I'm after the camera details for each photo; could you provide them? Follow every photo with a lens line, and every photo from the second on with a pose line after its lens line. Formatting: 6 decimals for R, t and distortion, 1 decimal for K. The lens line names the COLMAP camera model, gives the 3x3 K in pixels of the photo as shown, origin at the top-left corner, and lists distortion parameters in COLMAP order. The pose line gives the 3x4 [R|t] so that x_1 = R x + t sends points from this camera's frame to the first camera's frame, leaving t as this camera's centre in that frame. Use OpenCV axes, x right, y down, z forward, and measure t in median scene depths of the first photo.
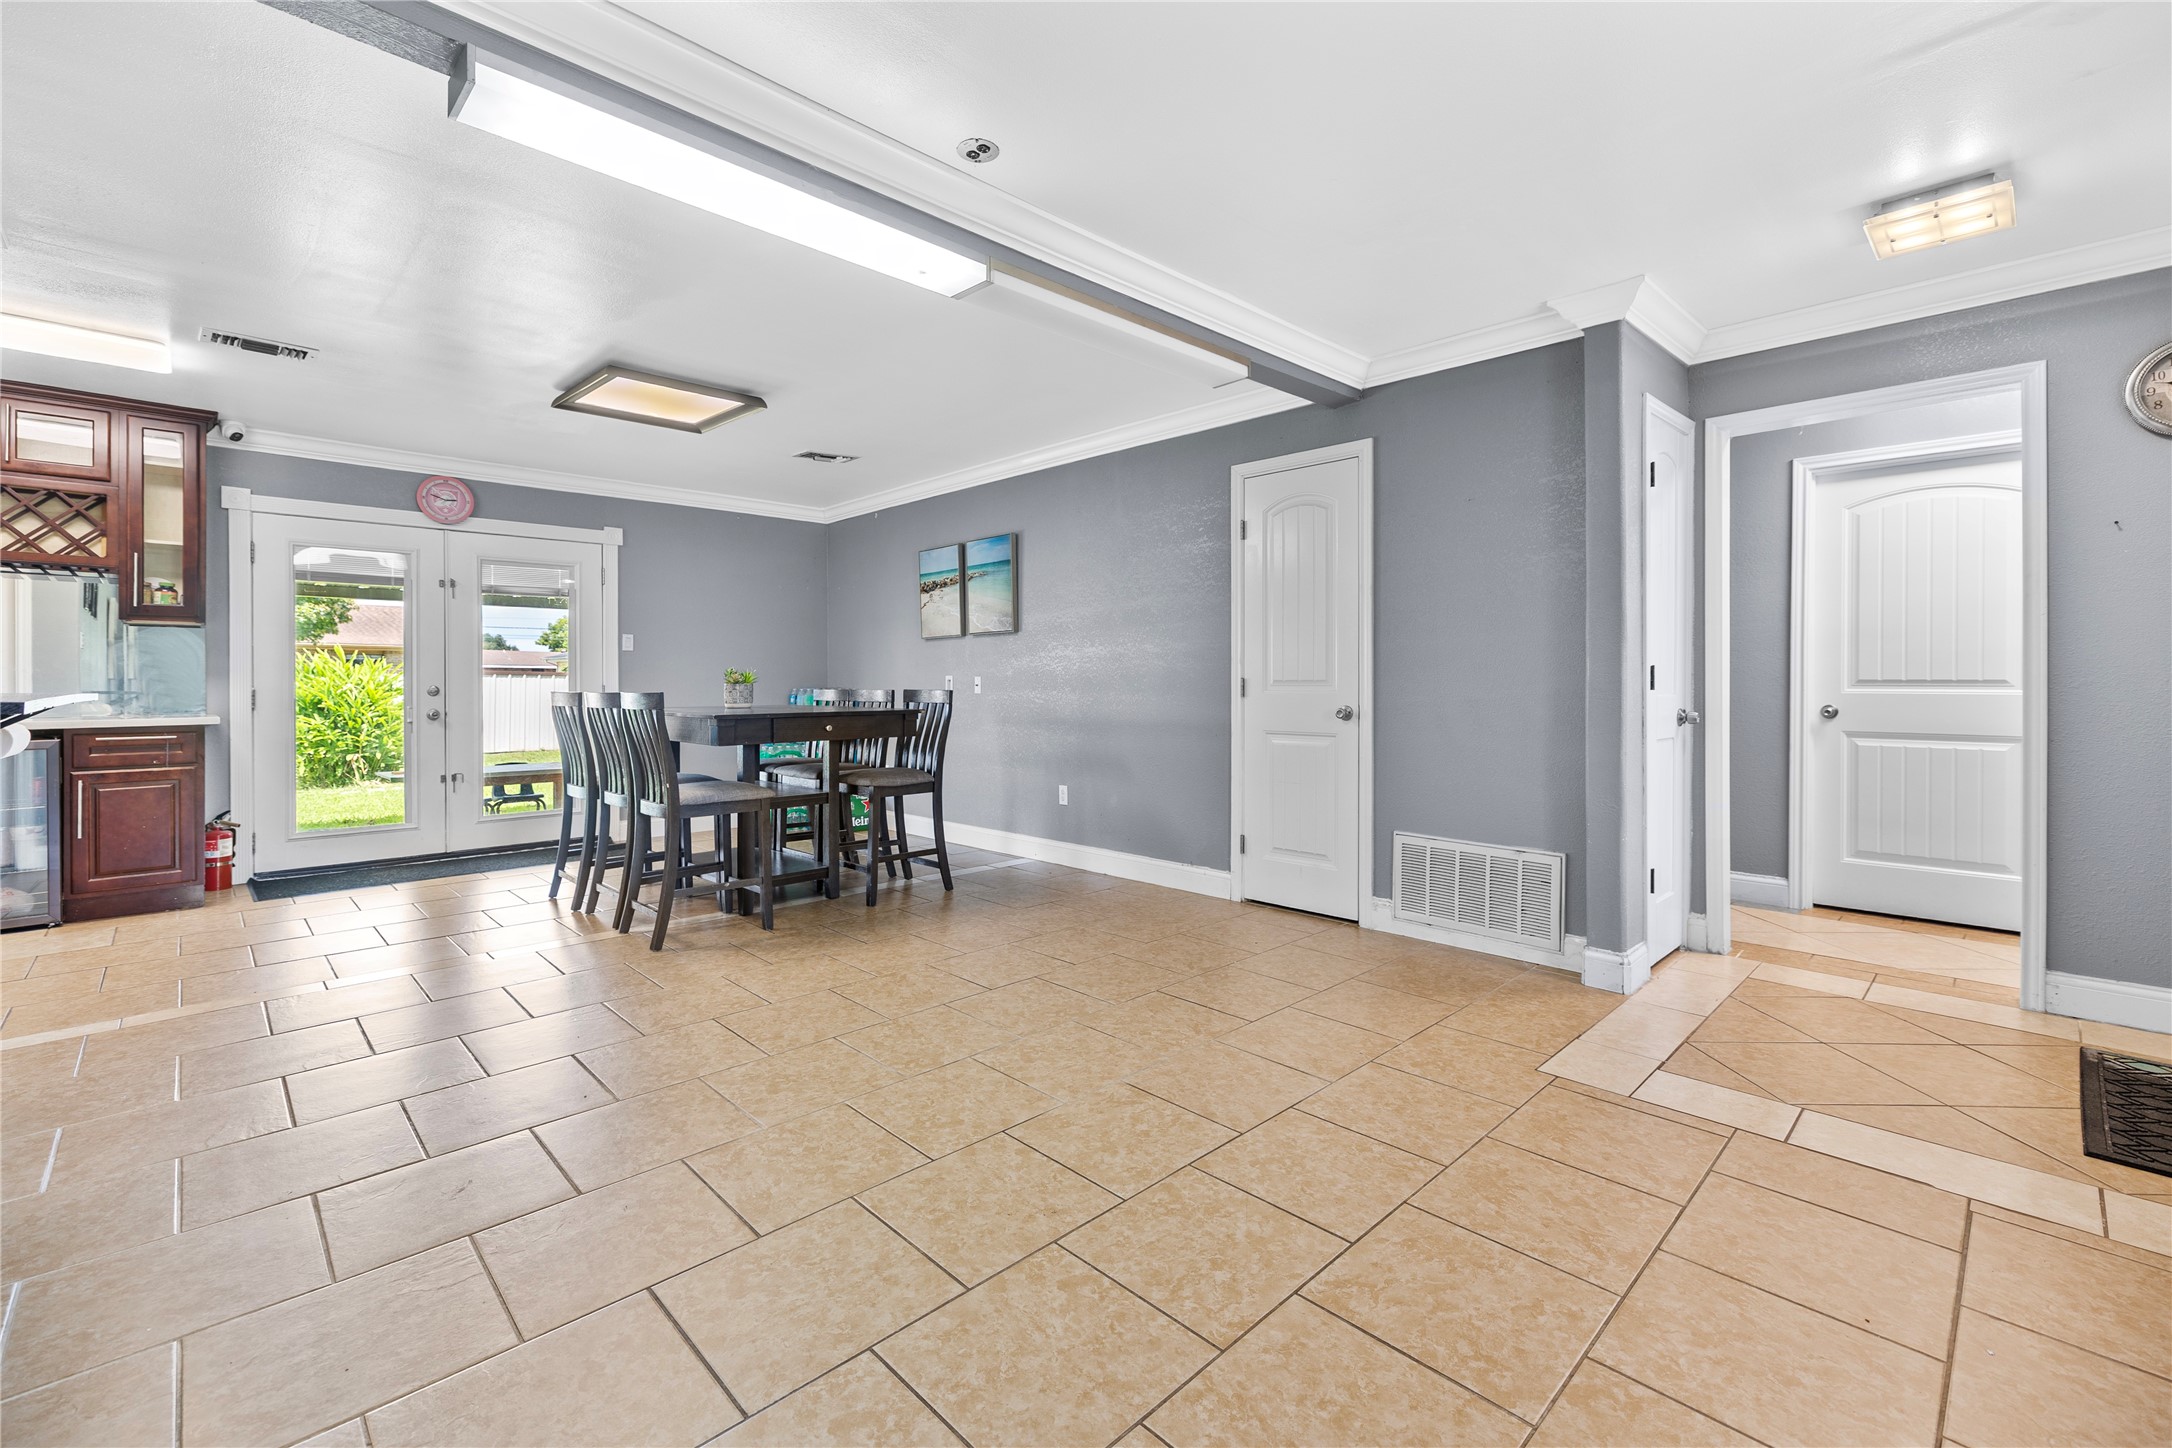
lens RADIAL K [[928.0, 0, 1080.6], [0, 928.0, 677.8], [0, 0, 1]] dist [0.002115, -0.000085]
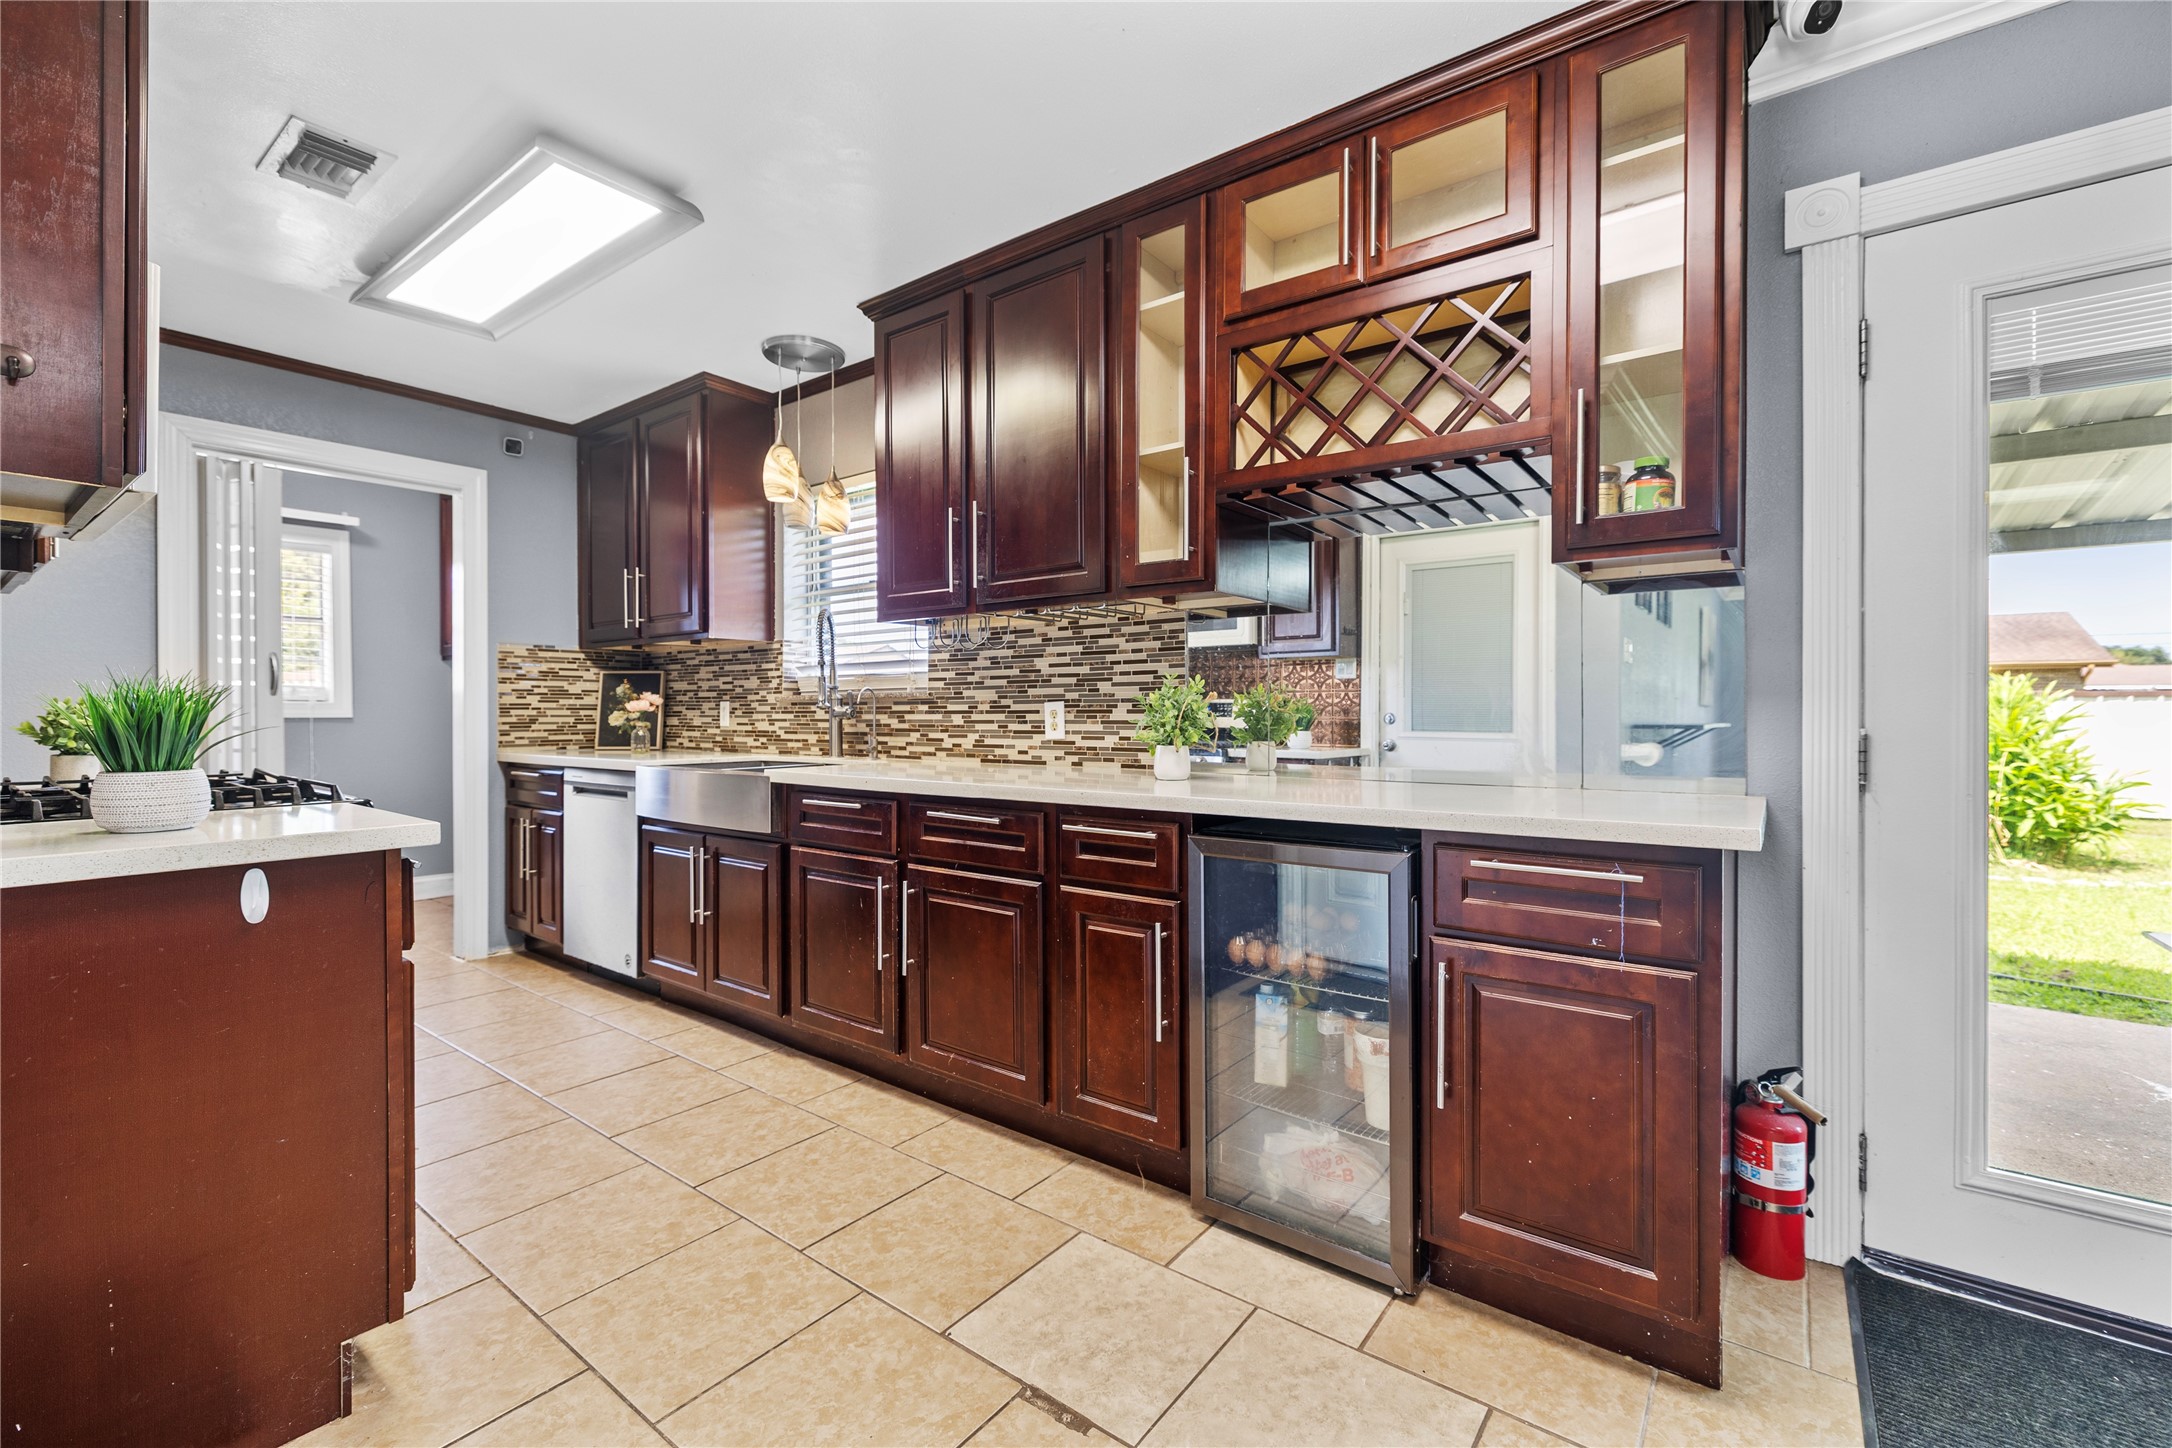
lens RADIAL K [[921.9, 0, 1086.0], [0, 921.9, 724.0], [0, 0, 1]] dist [-0.001783, 0.000099]
pose [[0.147714, 0.013464, -0.988938, -1.212598], [0.005352, 0.999882, 0.014412, 0.003532], [0.989016, -0.007421, 0.147625, 1.352459]]
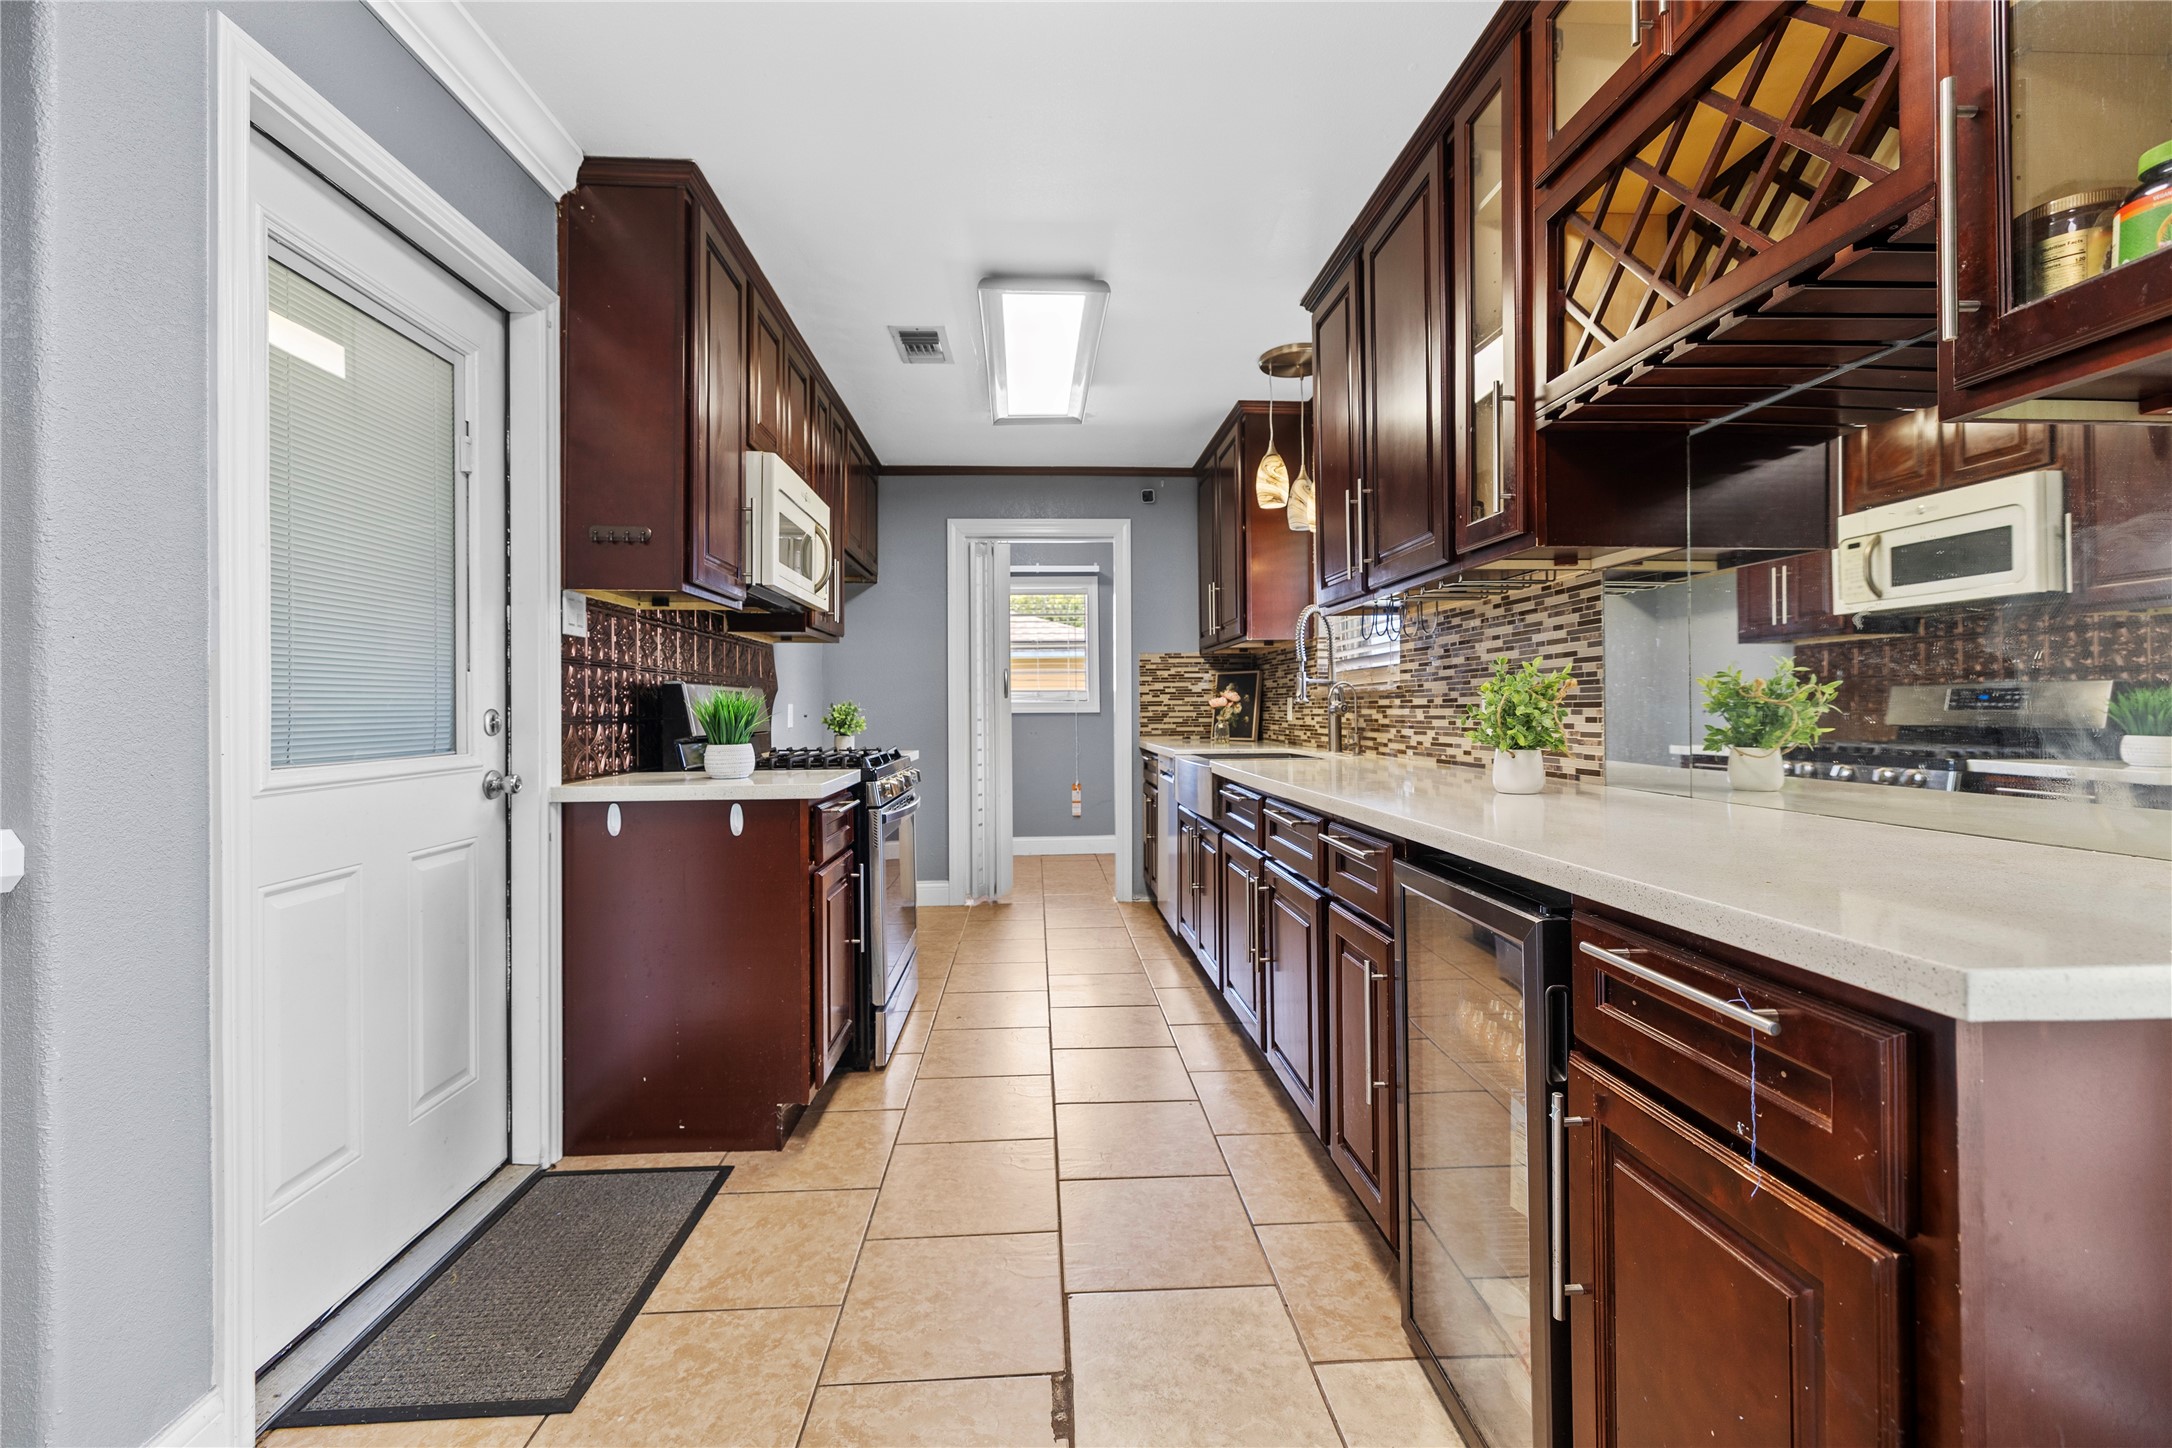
lens RADIAL K [[916.1, 0, 1084.7], [0, 916.1, 708.0], [0, 0, 1]] dist [0.000609, 0.000109]
pose [[-0.660272, 0.004901, -0.751010, -1.365509], [0.011360, 0.999929, -0.003461, 0.005527], [0.750940, -0.010817, -0.660282, 1.832370]]
